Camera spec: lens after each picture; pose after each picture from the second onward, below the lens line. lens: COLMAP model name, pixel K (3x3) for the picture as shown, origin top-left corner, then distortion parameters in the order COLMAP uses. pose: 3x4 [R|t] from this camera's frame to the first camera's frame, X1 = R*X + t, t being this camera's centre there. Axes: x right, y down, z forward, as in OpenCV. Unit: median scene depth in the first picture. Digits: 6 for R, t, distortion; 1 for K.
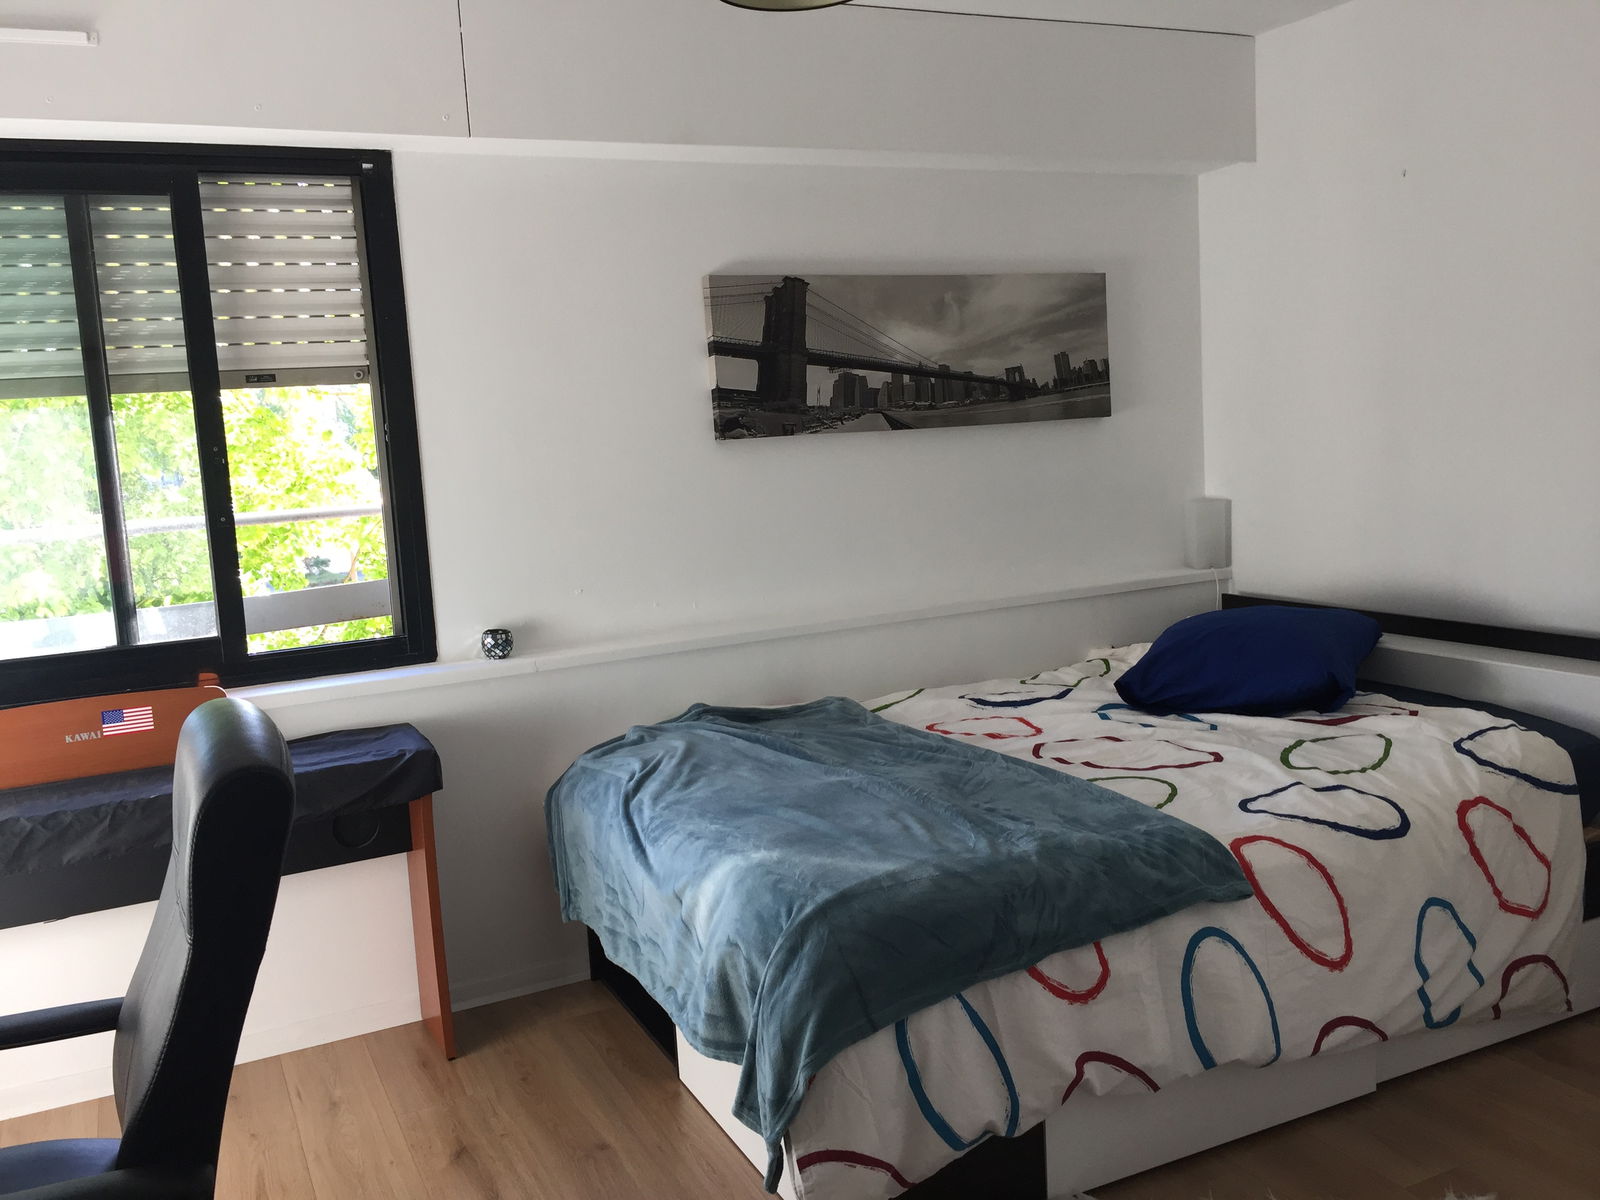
lens RADIAL K [[1368.3, 0, 789.9], [0, 1368.3, 591.1], [0, 0, 1]] dist [0.077382, -0.110503]
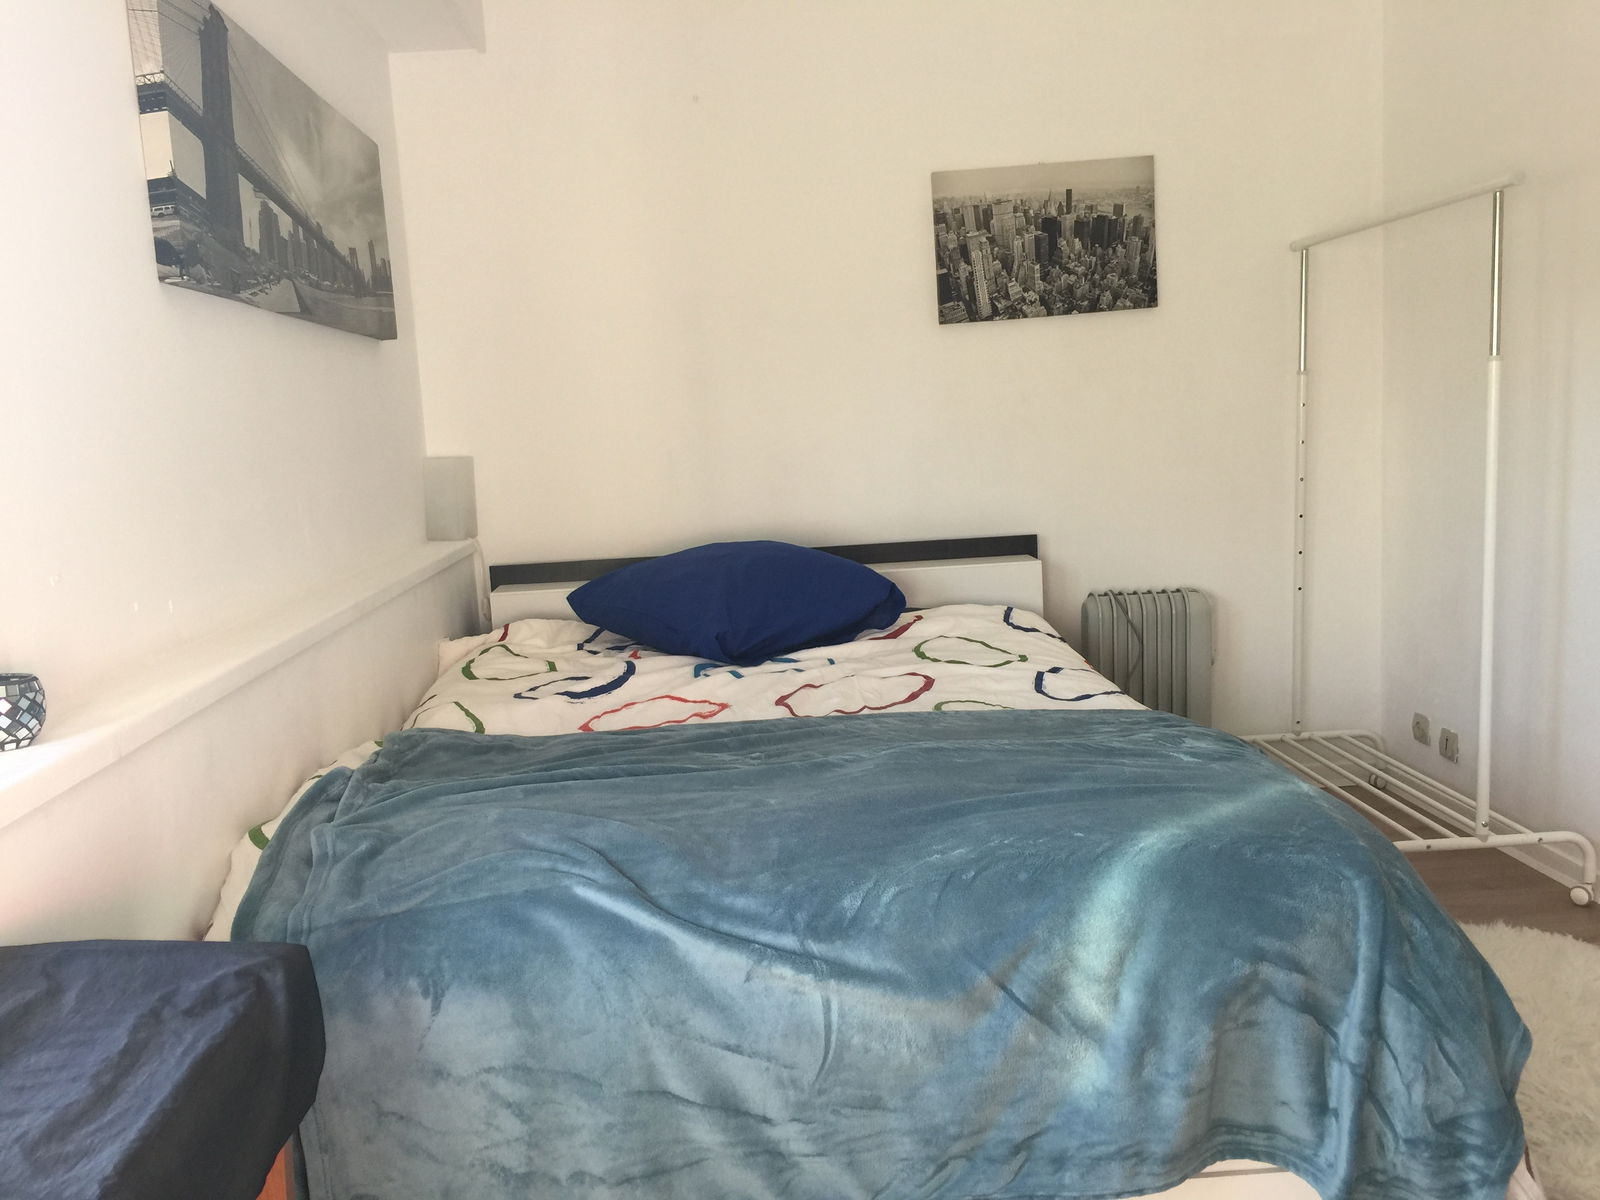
lens RADIAL K [[1368.3, 0, 799.2], [0, 1368.3, 603.5], [0, 0, 1]] dist [0.077382, -0.110503]
pose [[0.364356, -0.079515, 0.927859, -0.464814], [0.131936, 0.990706, 0.033092, 0.025846], [-0.921866, 0.110361, 0.371460, 0.600724]]
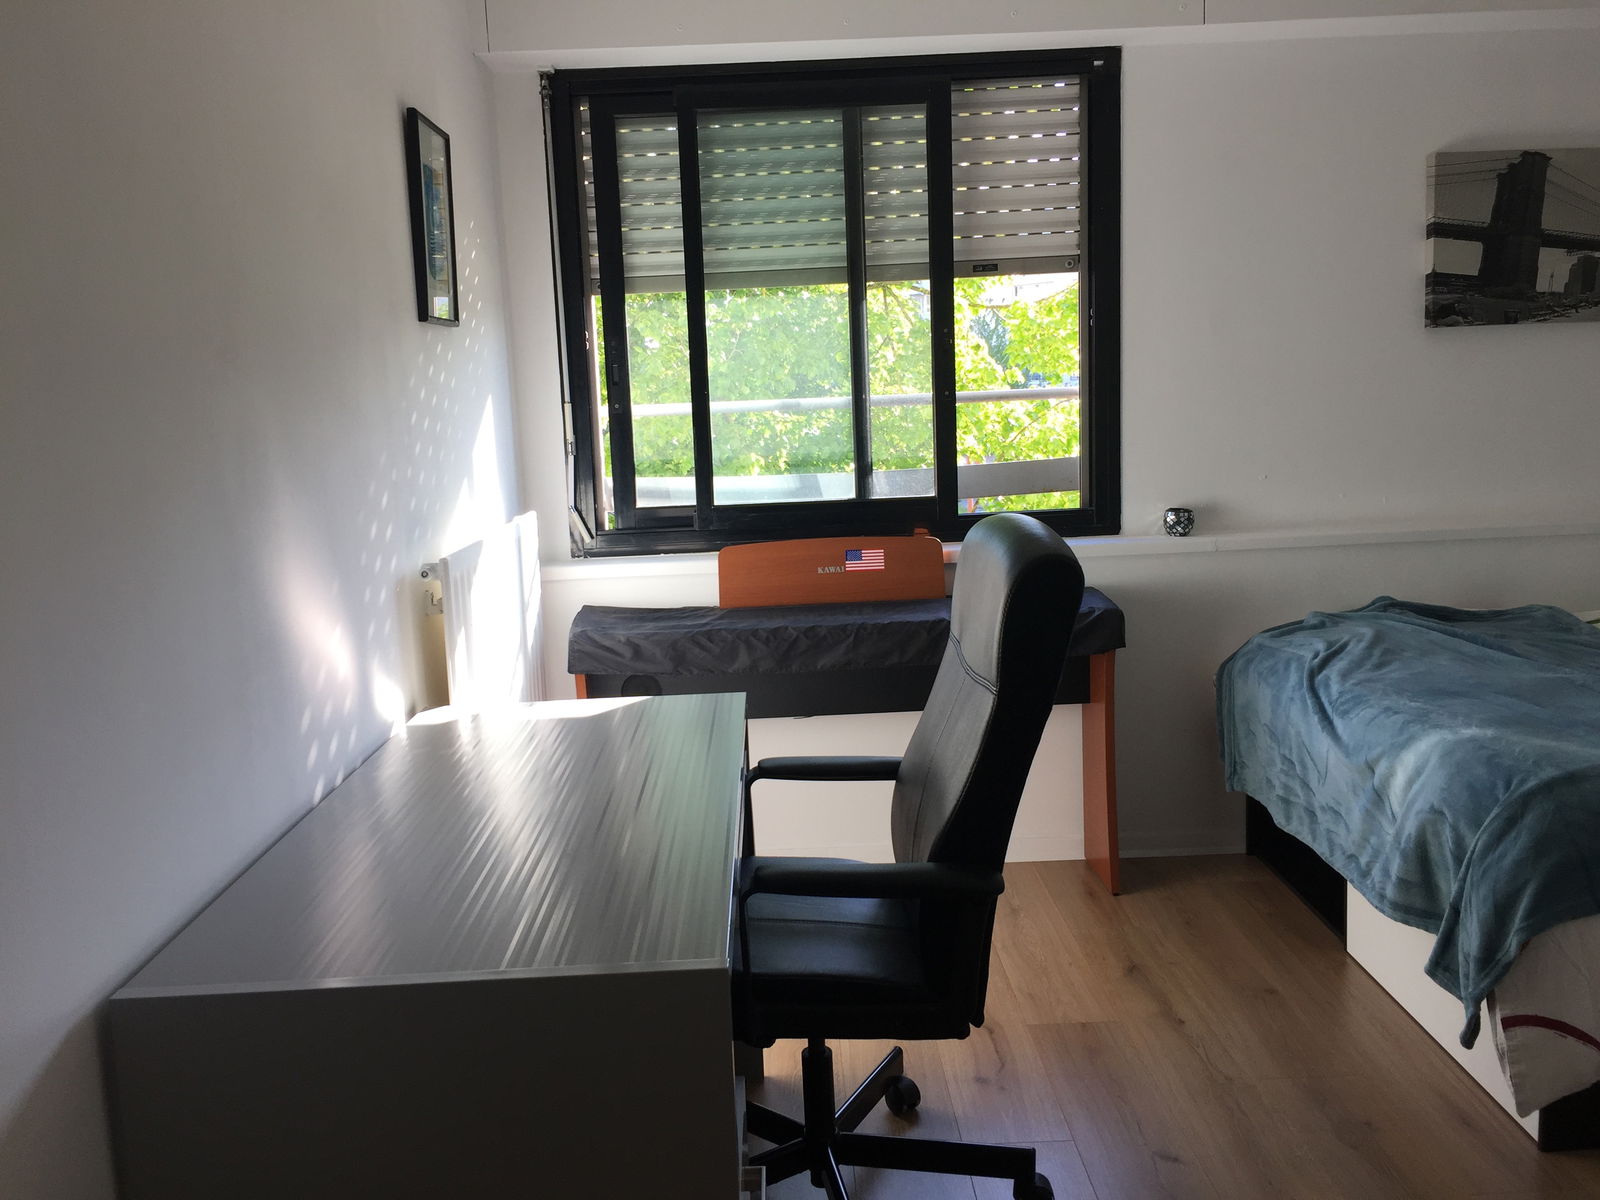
lens RADIAL K [[1368.3, 0, 785.8], [0, 1368.3, 587.9], [0, 0, 1]] dist [0.077382, -0.110503]
pose [[0.905659, 0.084353, -0.415533, -0.041536], [-0.063634, 0.995952, 0.063486, 0.038090], [0.419206, -0.031054, 0.907360, -0.071567]]
